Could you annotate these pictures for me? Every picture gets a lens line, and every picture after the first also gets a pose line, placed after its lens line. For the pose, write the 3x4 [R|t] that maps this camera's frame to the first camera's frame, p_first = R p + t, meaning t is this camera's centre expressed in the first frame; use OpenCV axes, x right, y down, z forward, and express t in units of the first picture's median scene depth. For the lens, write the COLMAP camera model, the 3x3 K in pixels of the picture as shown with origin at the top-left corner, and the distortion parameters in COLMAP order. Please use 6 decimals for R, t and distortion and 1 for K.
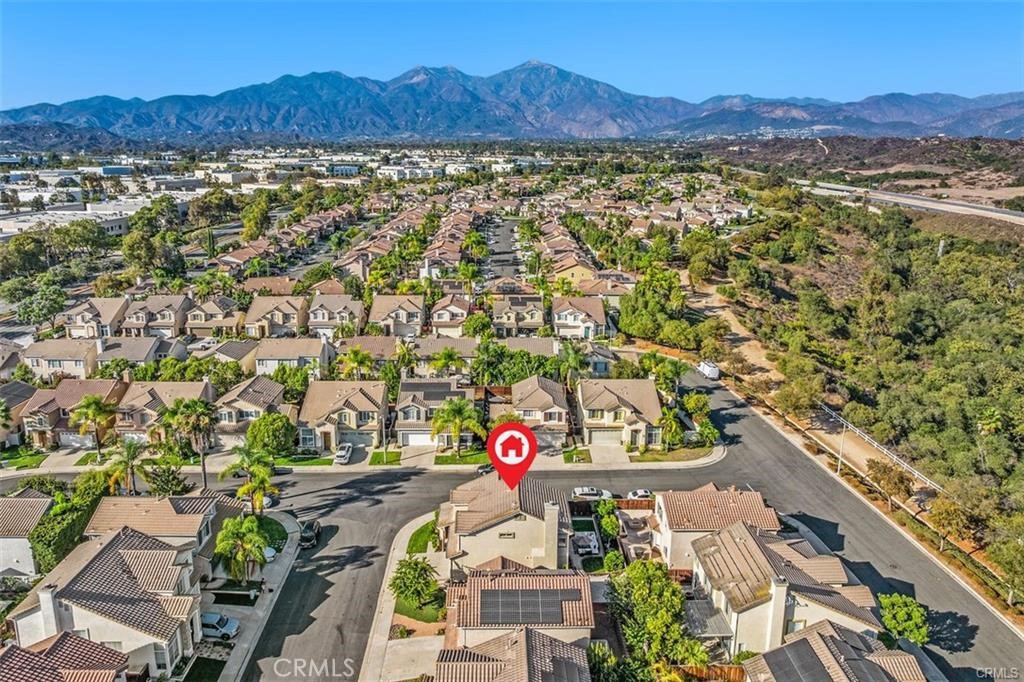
lens RADIAL K [[700.6, 0, 512.0], [0, 700.6, 341.0], [0, 0, 1]] dist [-0.038077, 0.004433]
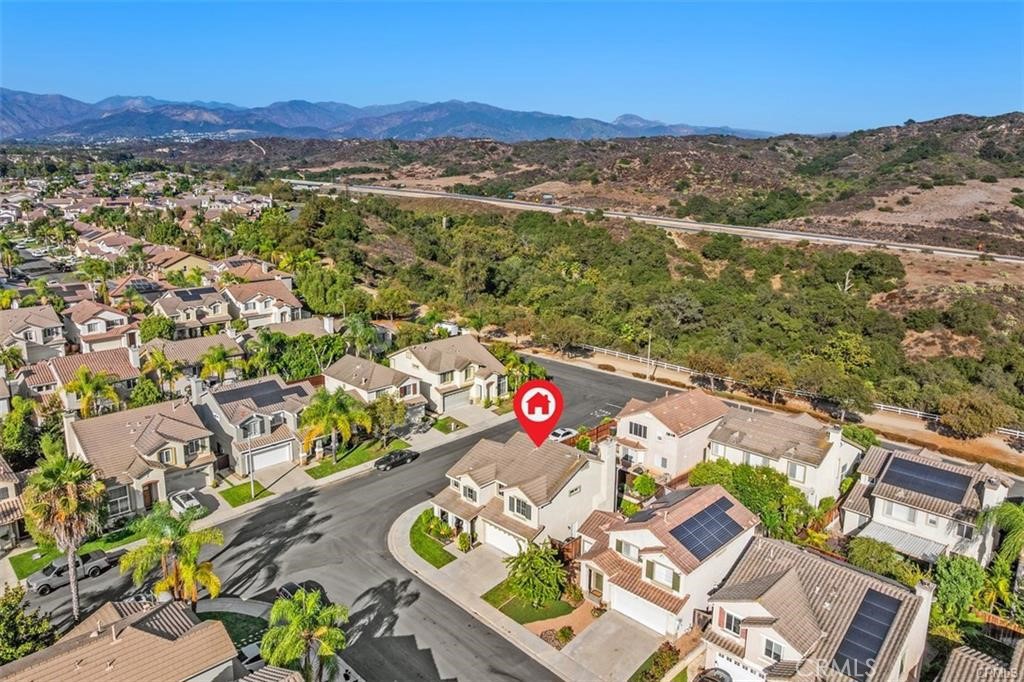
lens RADIAL K [[700.6, 0, 512.0], [0, 700.6, 341.0], [0, 0, 1]] dist [-0.038077, 0.004433]
pose [[0.717933, -0.169745, 0.675099, -0.429683], [0.173354, 0.982857, 0.062773, 0.014622], [-0.674181, 0.071965, 0.735052, 0.261786]]
